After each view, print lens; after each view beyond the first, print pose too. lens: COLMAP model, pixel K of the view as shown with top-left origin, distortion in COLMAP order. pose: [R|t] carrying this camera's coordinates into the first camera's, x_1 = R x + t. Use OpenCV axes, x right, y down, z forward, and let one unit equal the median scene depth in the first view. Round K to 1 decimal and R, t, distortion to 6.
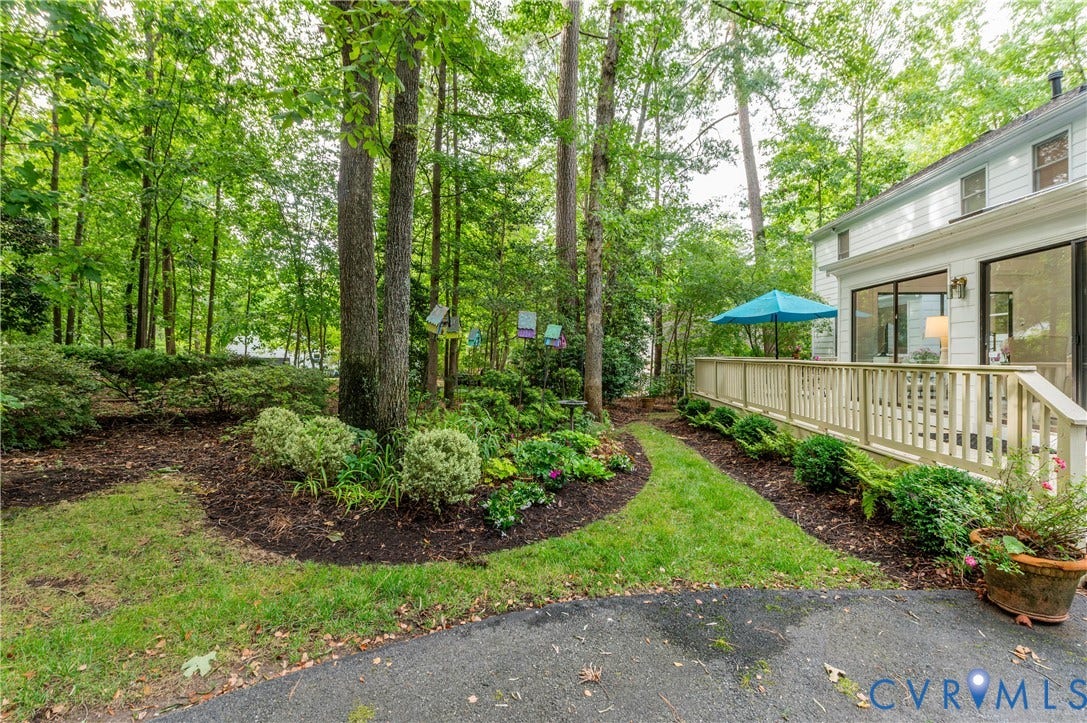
lens RADIAL K [[483.2, 0, 543.2], [0, 483.2, 345.0], [0, 0, 1]] dist [0.014264, -0.000472]
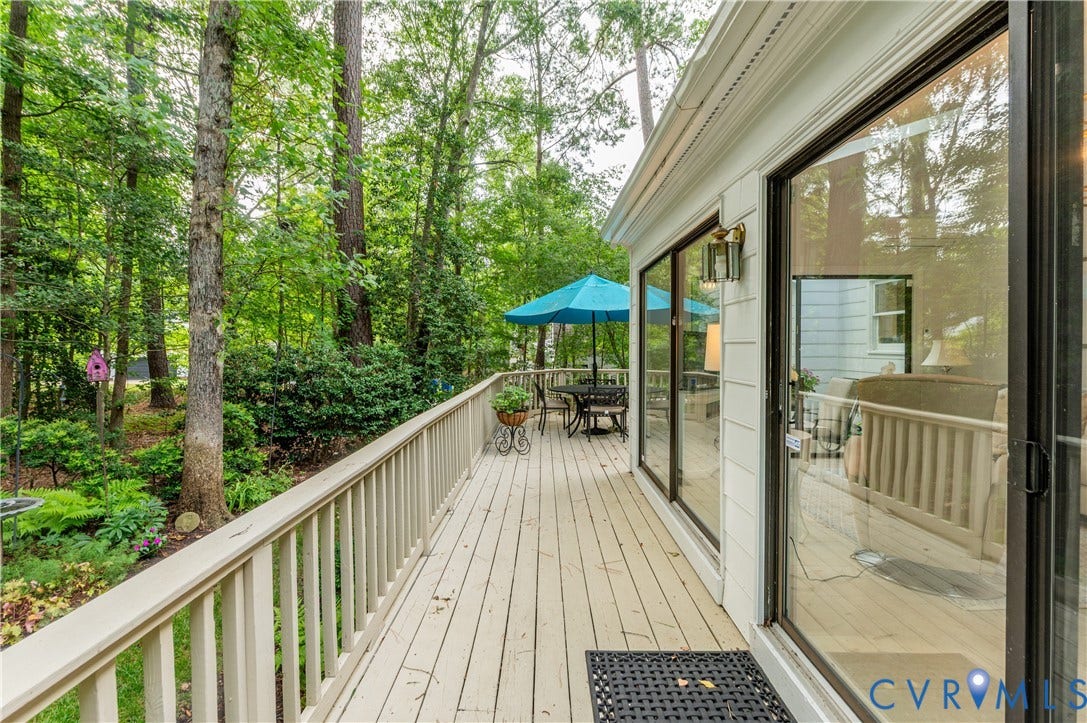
lens RADIAL K [[483.2, 0, 543.2], [0, 483.2, 345.0], [0, 0, 1]] dist [0.014264, -0.000472]
pose [[0.997485, -0.009705, 0.070208, 0.459501], [0.008560, 0.999826, 0.016599, -0.035758], [-0.070356, -0.015956, 0.997394, 0.428475]]
